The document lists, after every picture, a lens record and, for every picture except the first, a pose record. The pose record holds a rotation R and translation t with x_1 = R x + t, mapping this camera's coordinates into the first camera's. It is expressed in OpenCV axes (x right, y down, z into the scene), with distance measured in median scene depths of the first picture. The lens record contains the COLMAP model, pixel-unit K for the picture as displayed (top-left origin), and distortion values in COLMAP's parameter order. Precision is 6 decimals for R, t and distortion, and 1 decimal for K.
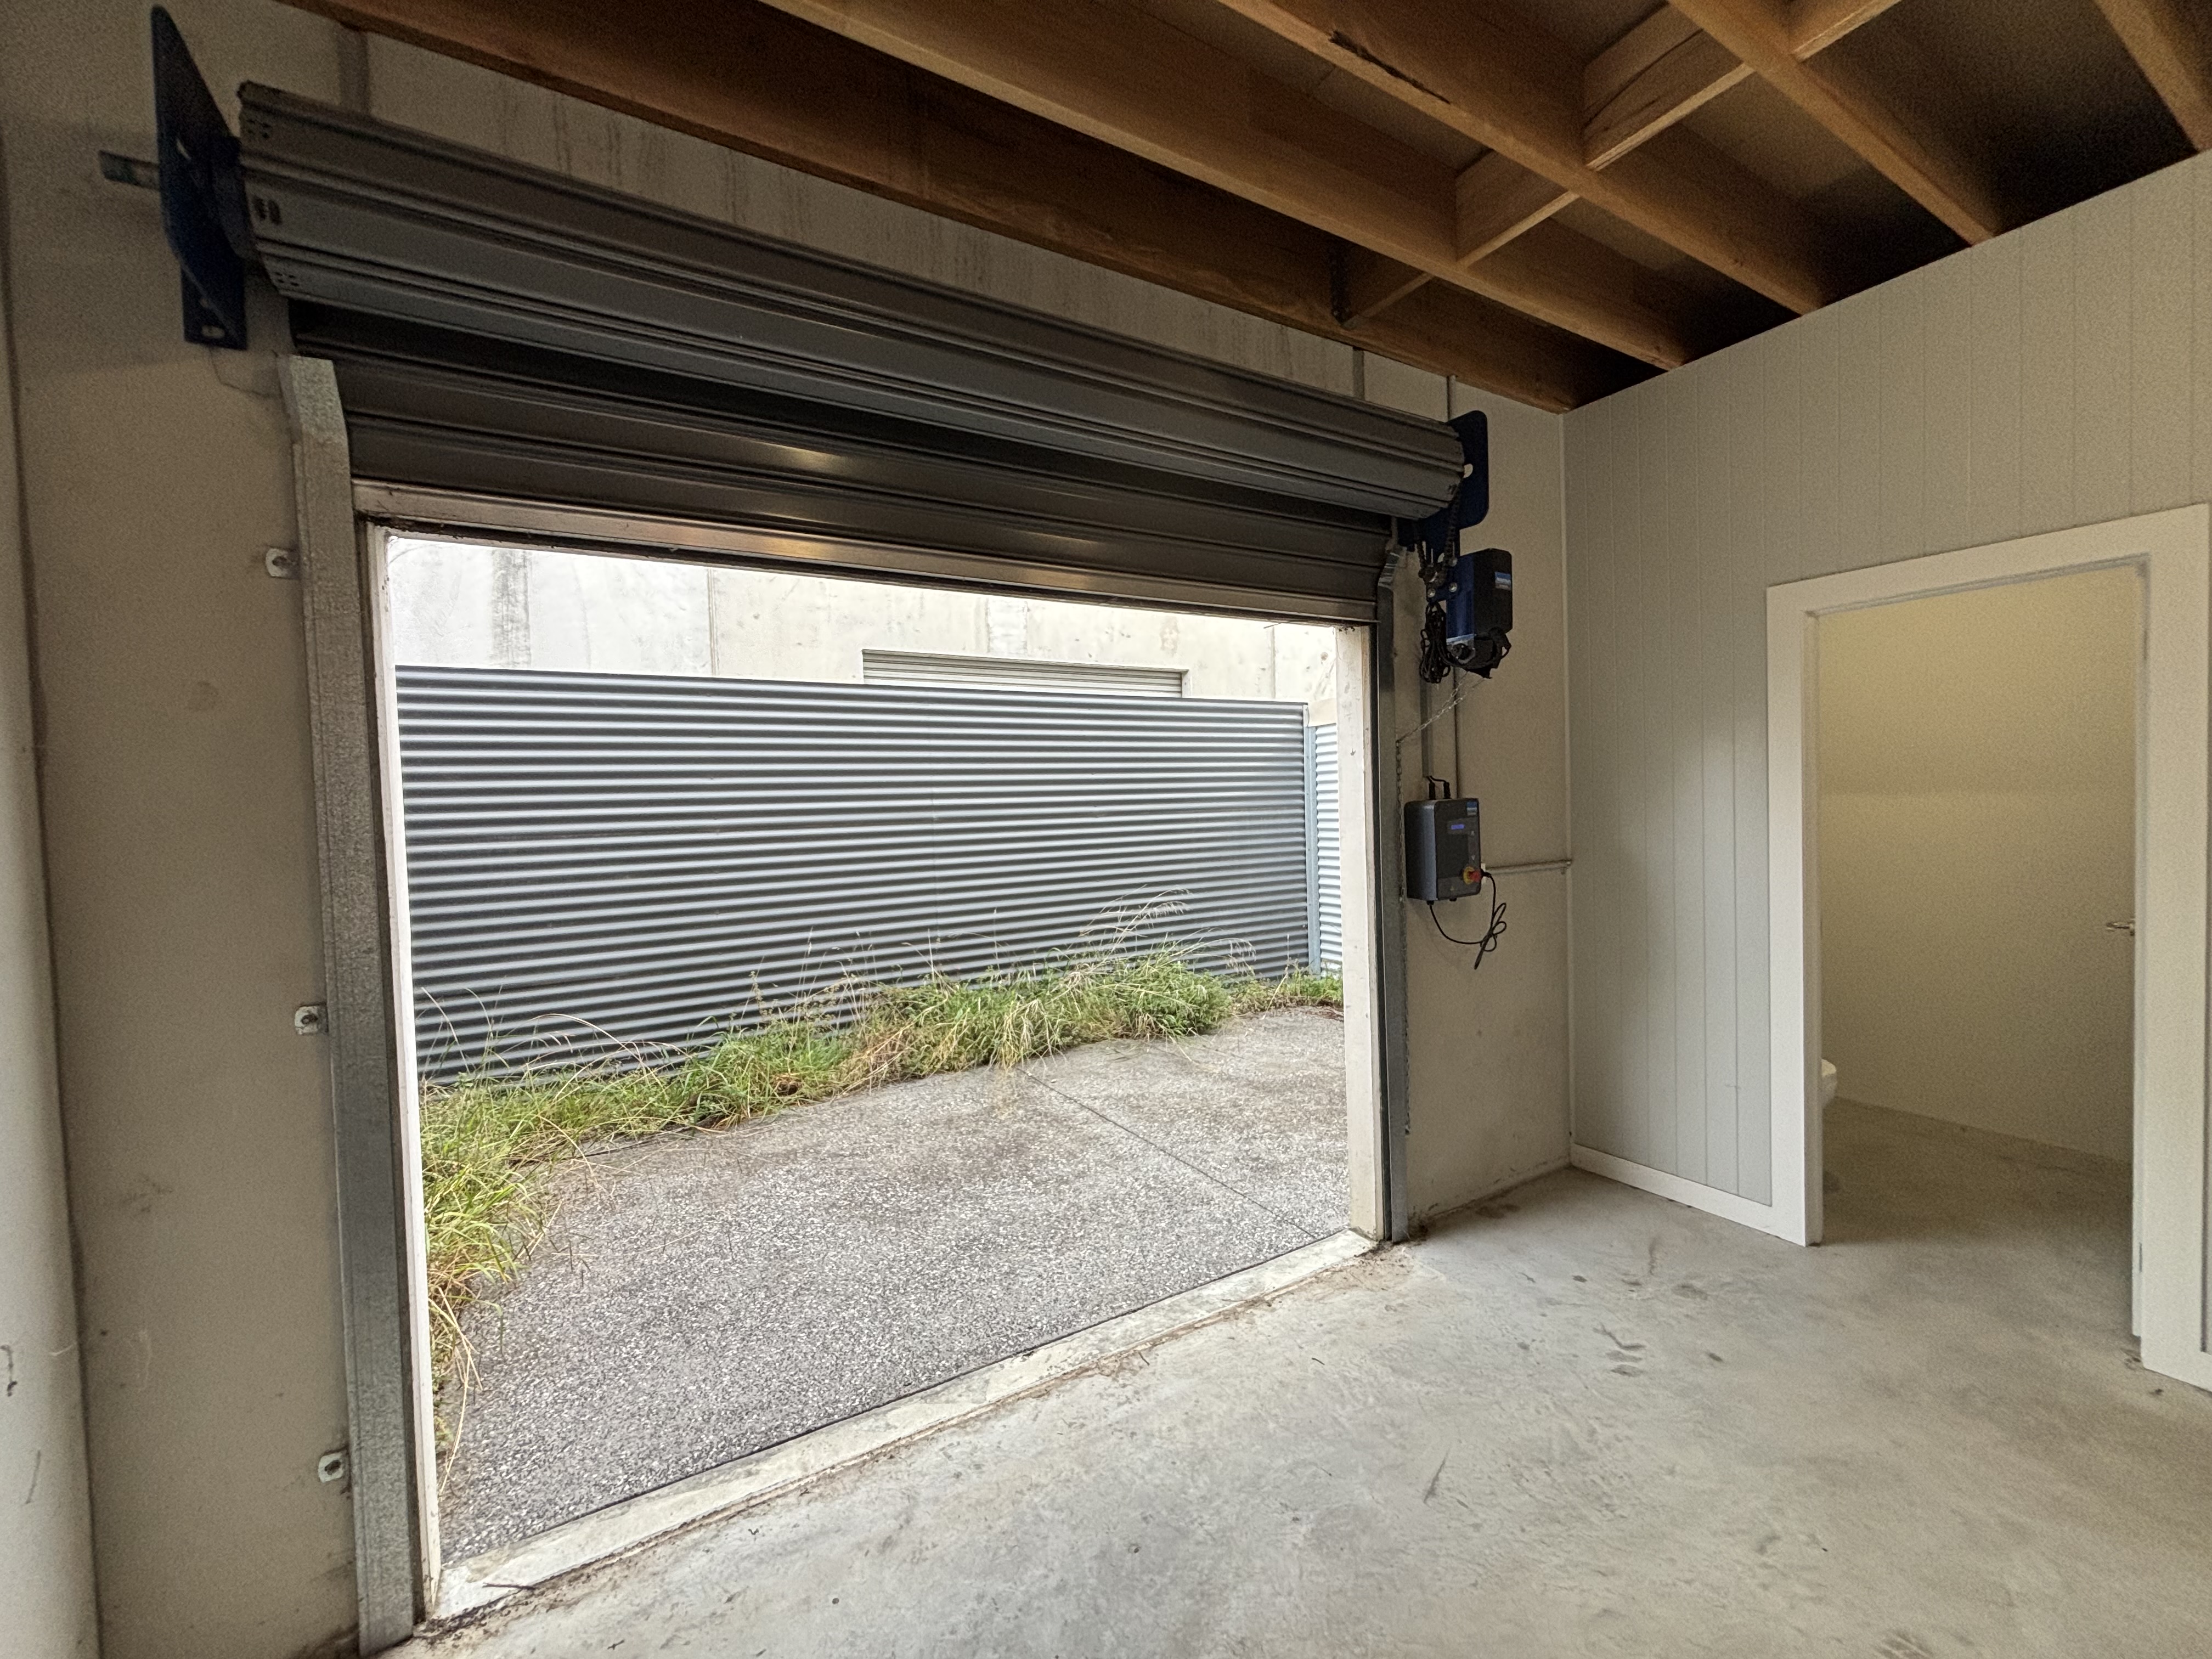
lens RADIAL K [[894.4, 0, 1106.0], [0, 894.4, 829.5], [0, 0, 1]] dist [0.000206, 0.000011]
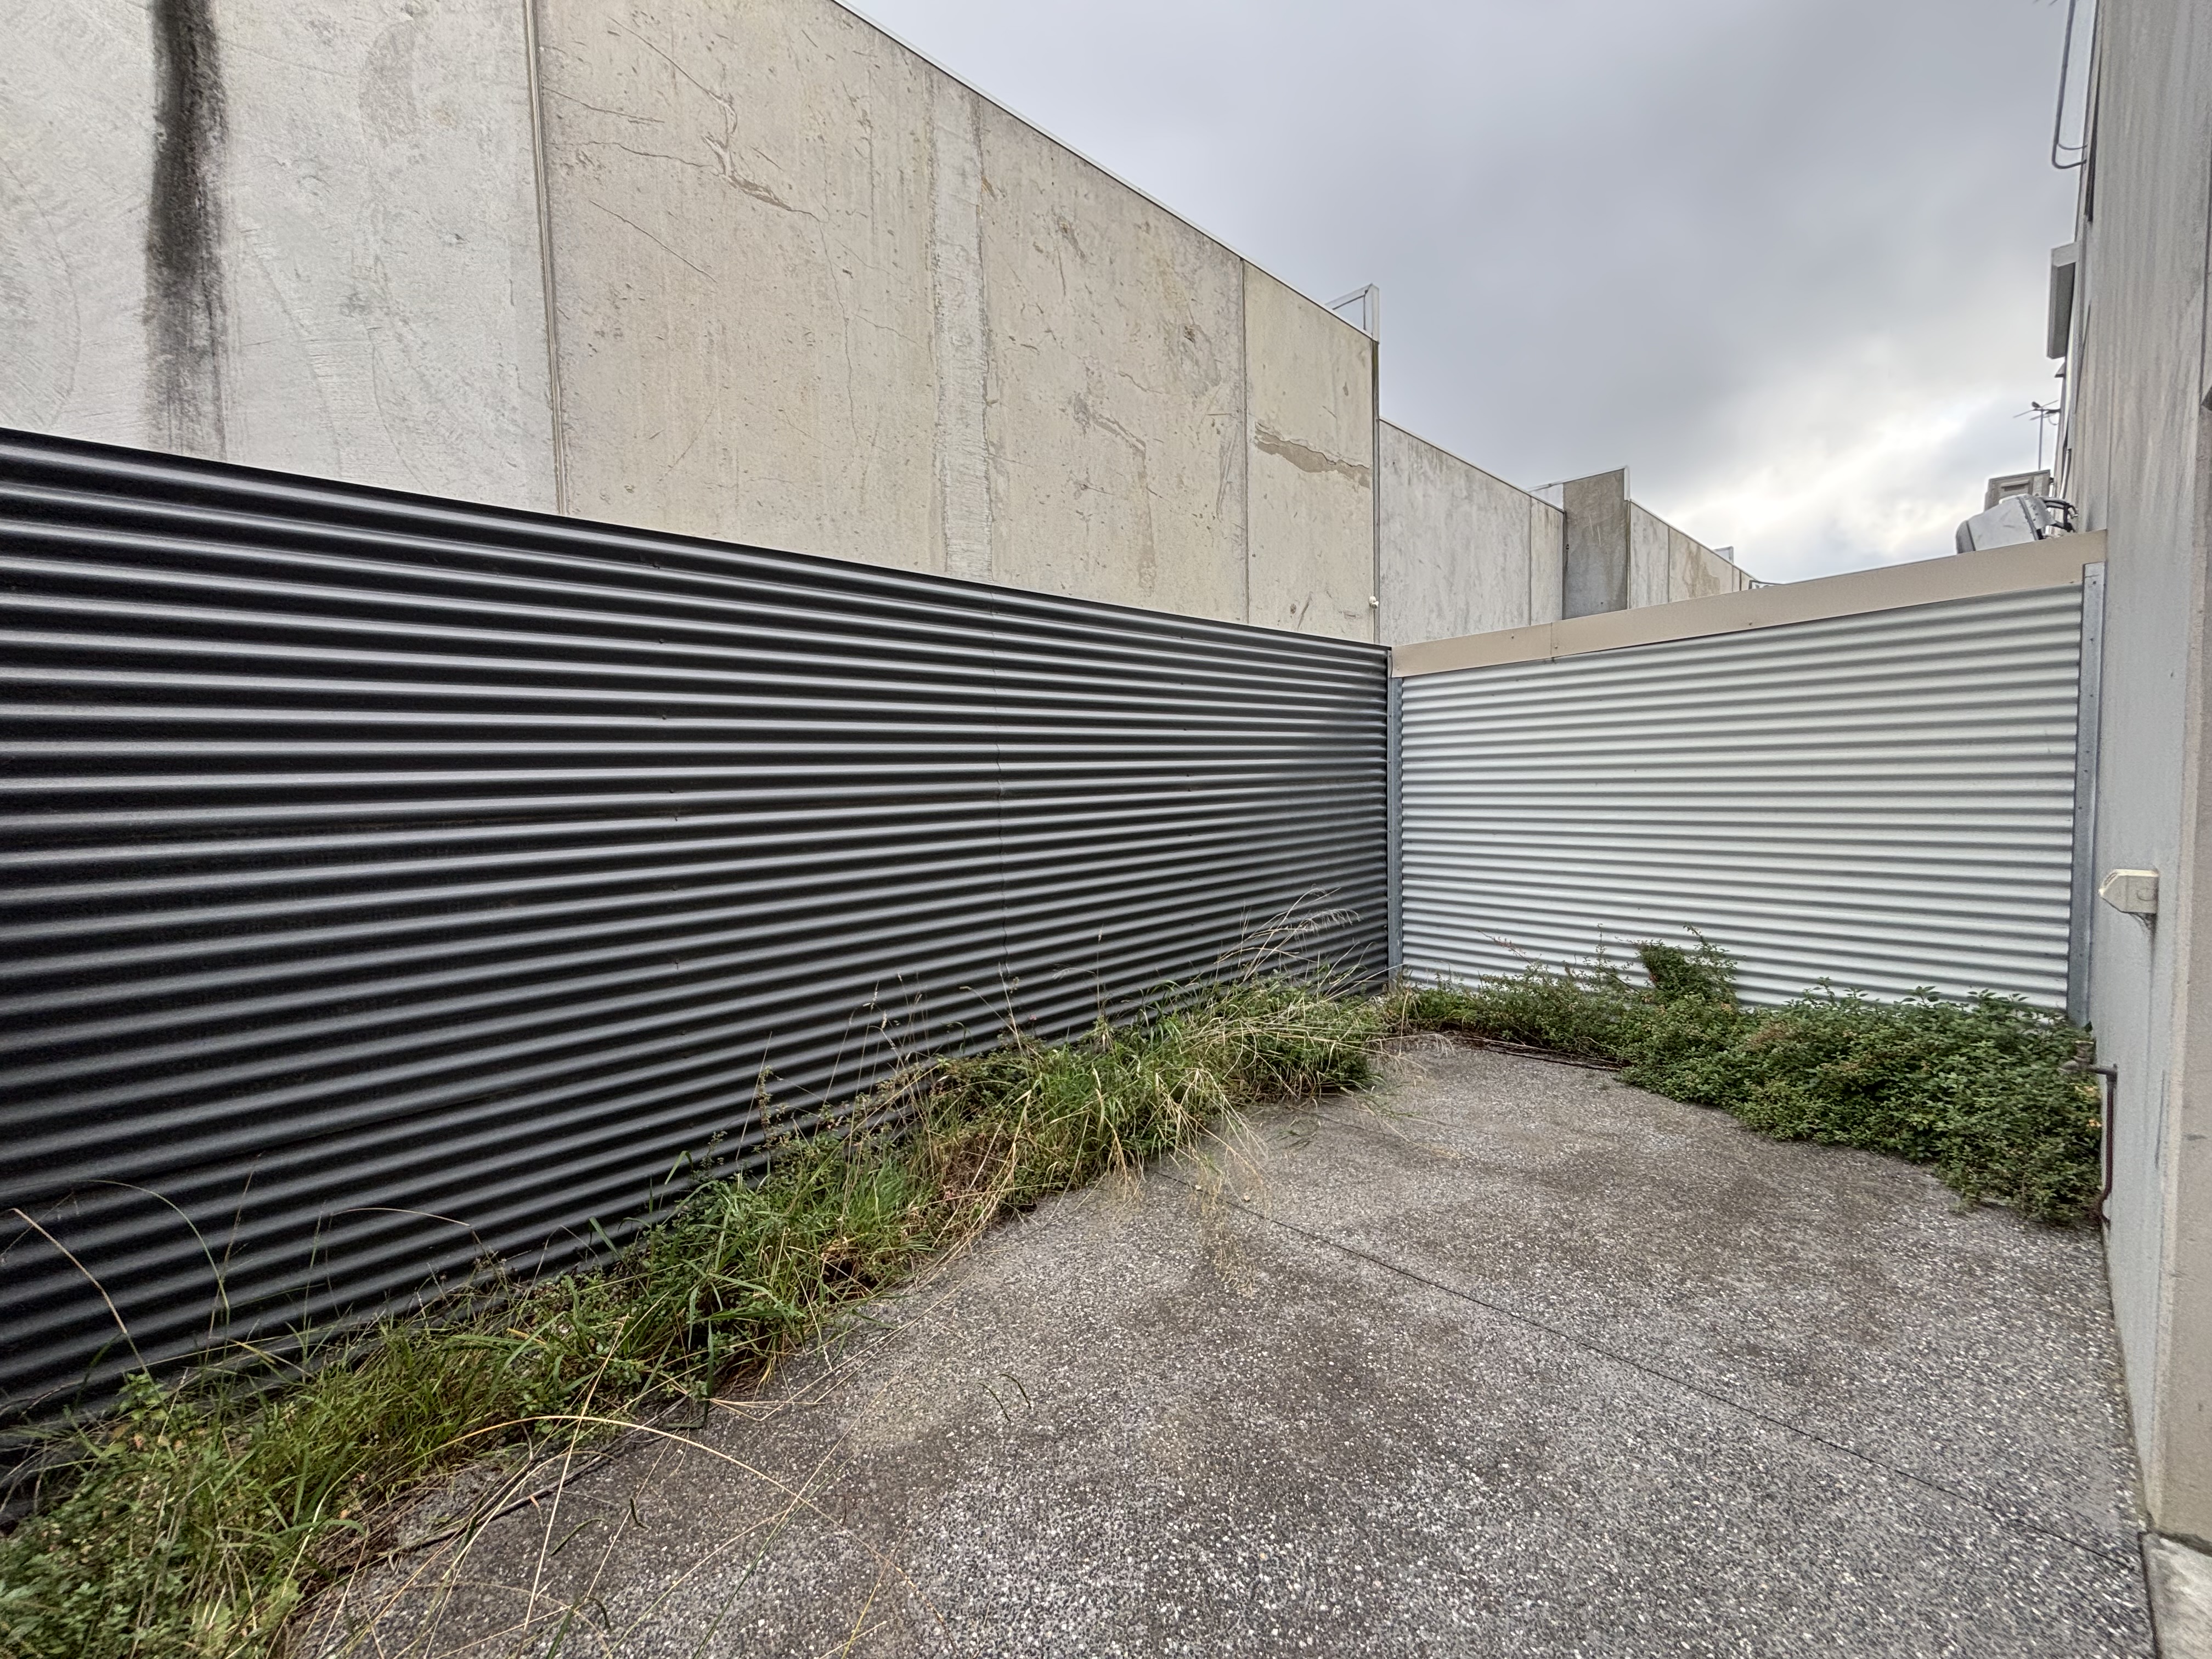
lens RADIAL K [[894.4, 0, 1106.0], [0, 894.4, 829.5], [0, 0, 1]] dist [0.000206, 0.000011]
pose [[0.972767, -0.008410, 0.231630, -0.295472], [0.002079, 0.999618, 0.027561, -0.002767], [-0.231774, -0.026329, 0.972413, 0.388047]]
